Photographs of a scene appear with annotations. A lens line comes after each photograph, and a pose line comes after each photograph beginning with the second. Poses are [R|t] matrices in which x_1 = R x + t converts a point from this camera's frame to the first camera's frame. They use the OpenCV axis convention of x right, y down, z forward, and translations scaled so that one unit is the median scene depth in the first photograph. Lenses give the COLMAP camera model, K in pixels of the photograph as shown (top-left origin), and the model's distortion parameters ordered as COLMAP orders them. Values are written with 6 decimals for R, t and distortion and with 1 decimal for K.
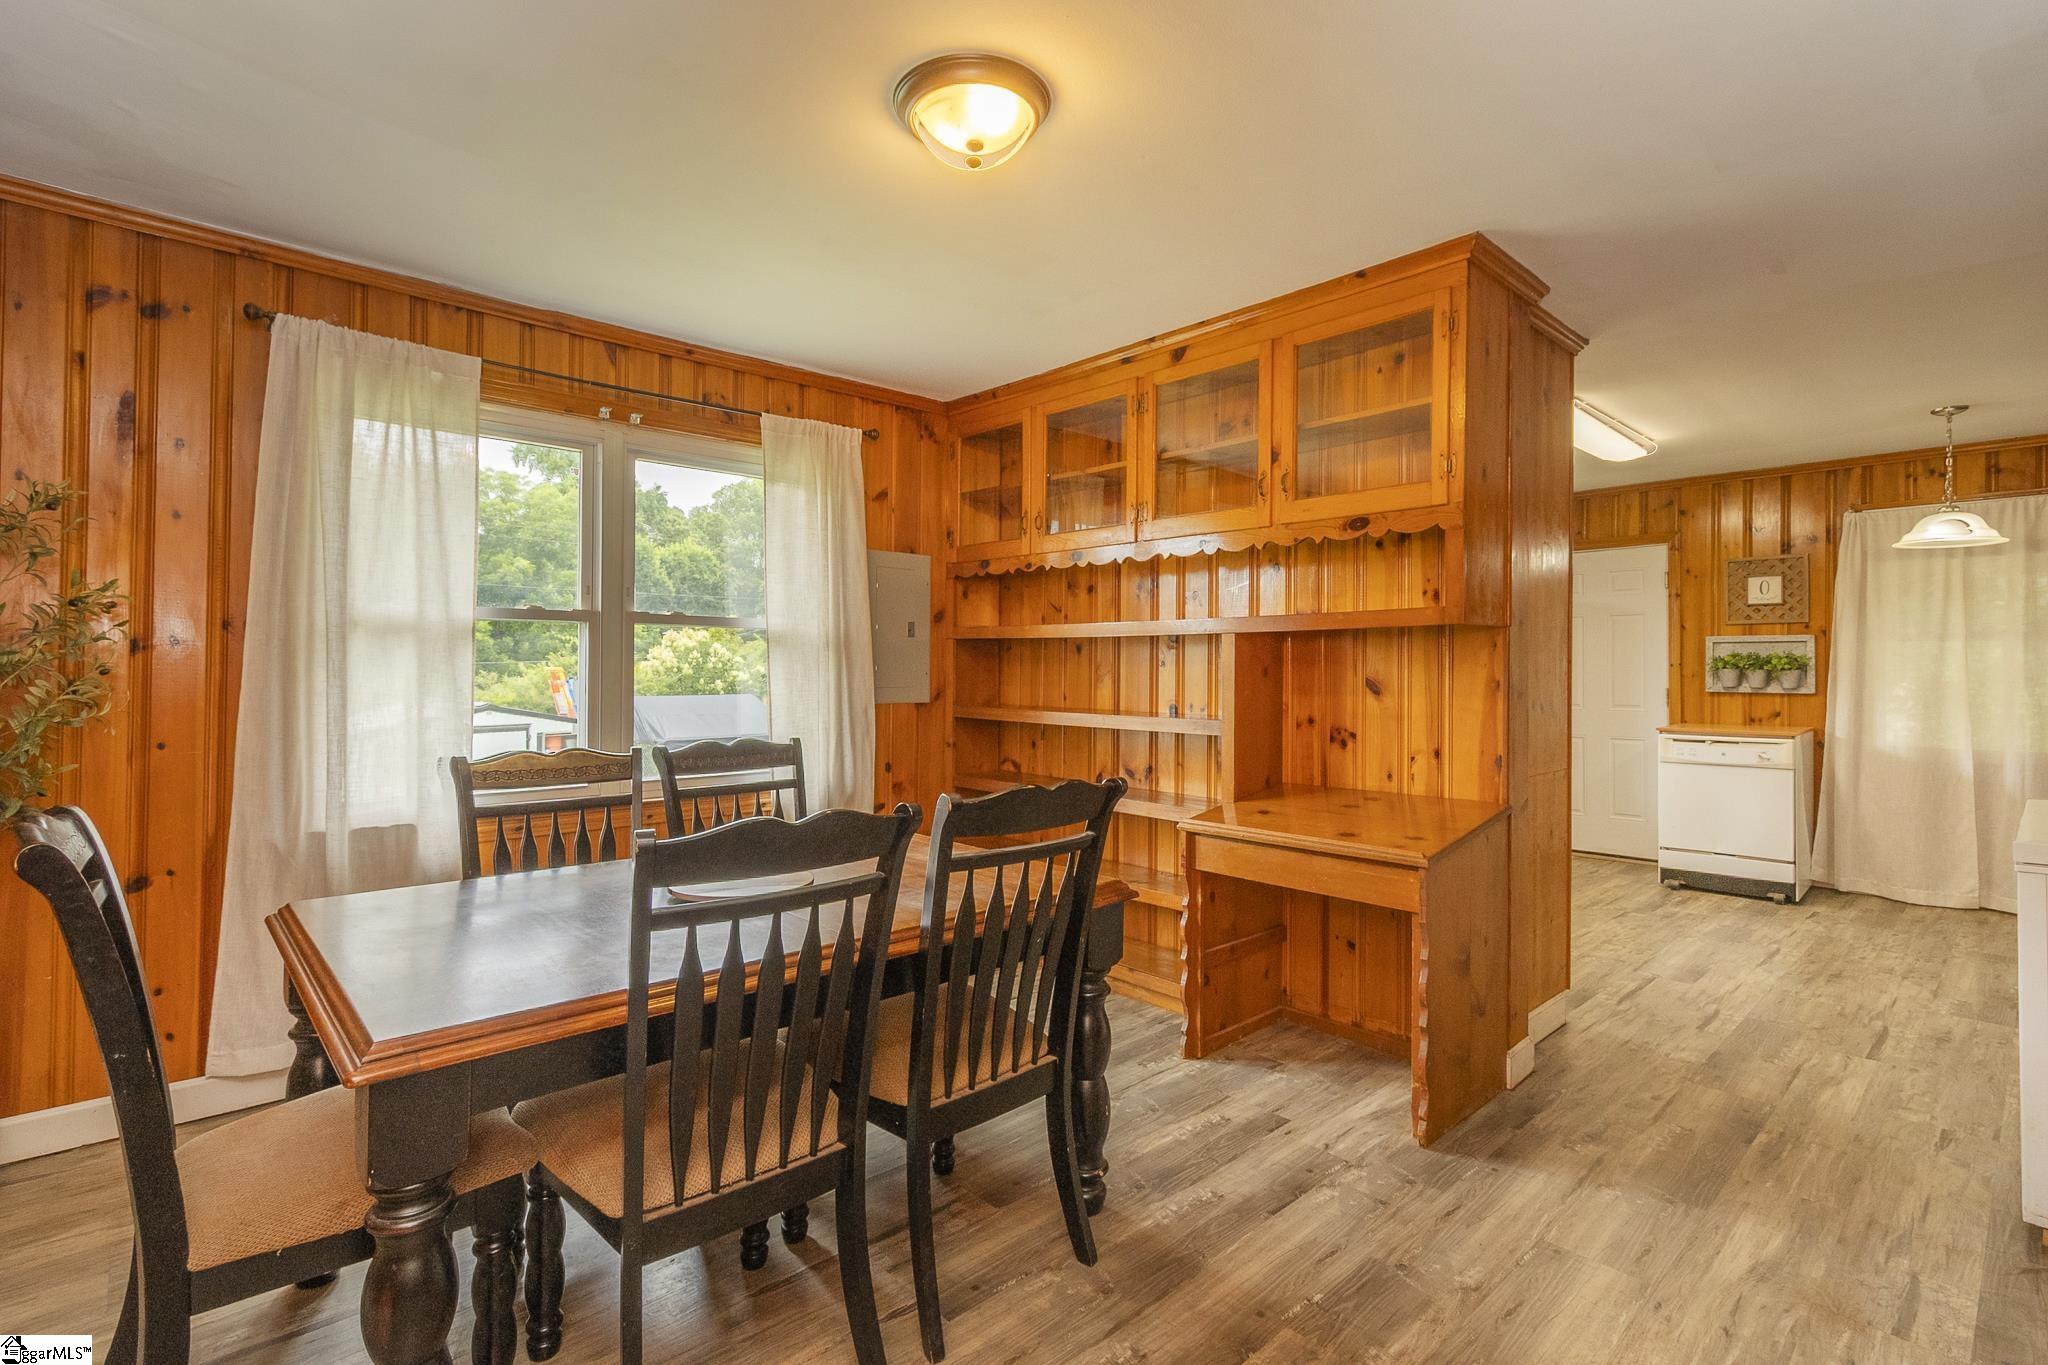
lens RADIAL K [[946.2, 0, 1020.3], [0, 946.2, 673.0], [0, 0, 1]] dist [0.000409, -0.000074]
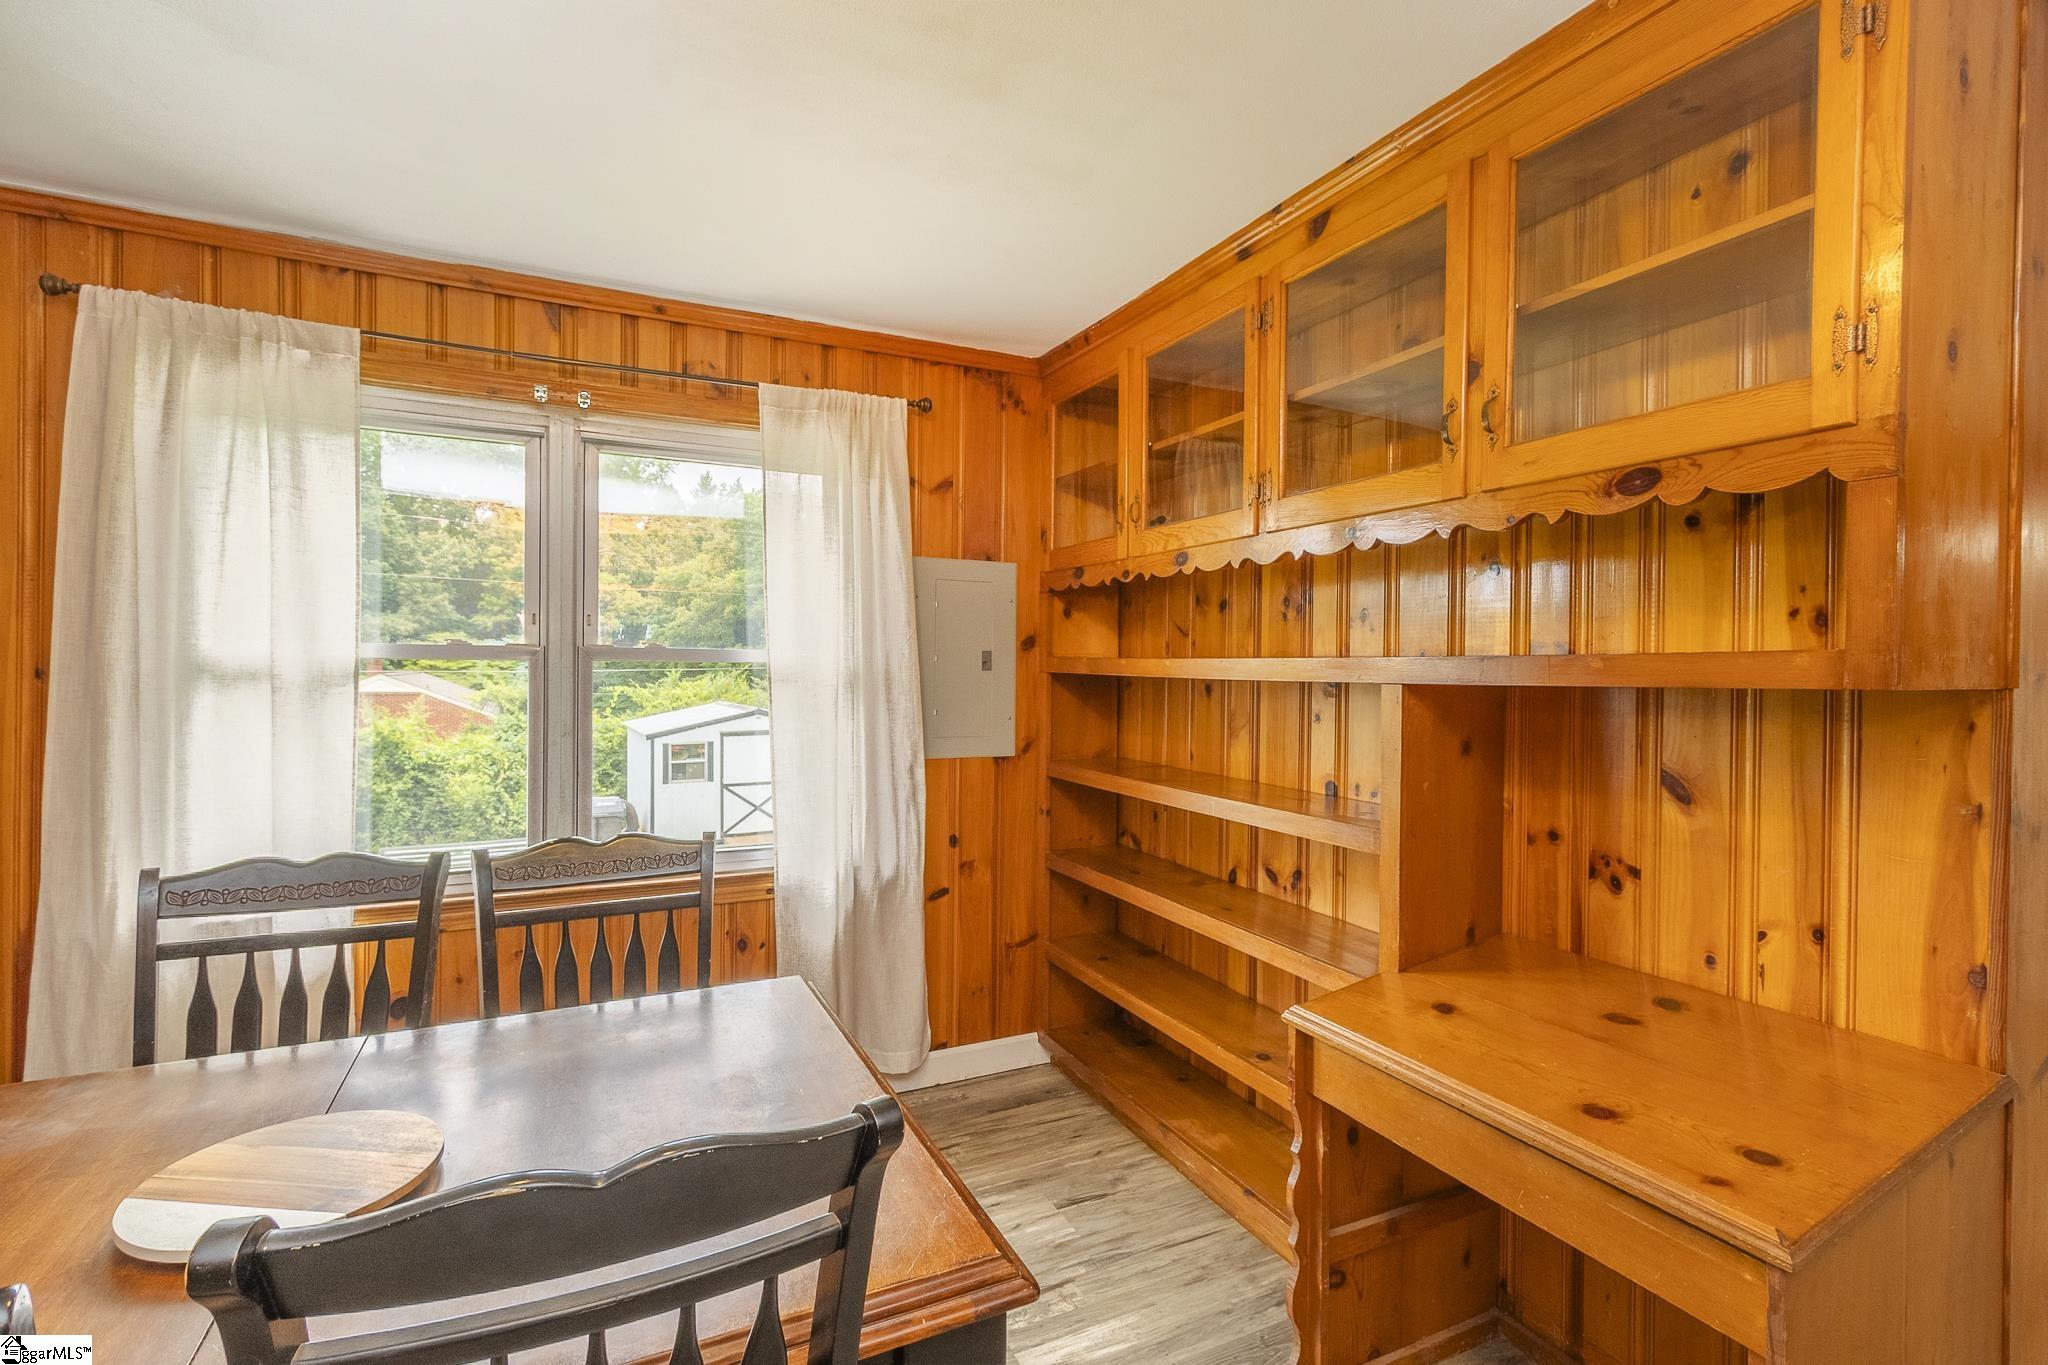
lens RADIAL K [[914.7, 0, 1029.9], [0, 914.7, 675.6], [0, 0, 1]] dist [-0.001668, -0.000778]
pose [[0.957795, 0.009085, -0.287309, 0.162086], [-0.009098, 0.999958, 0.001292, -0.044259], [0.287309, 0.001376, 0.957837, 0.379499]]
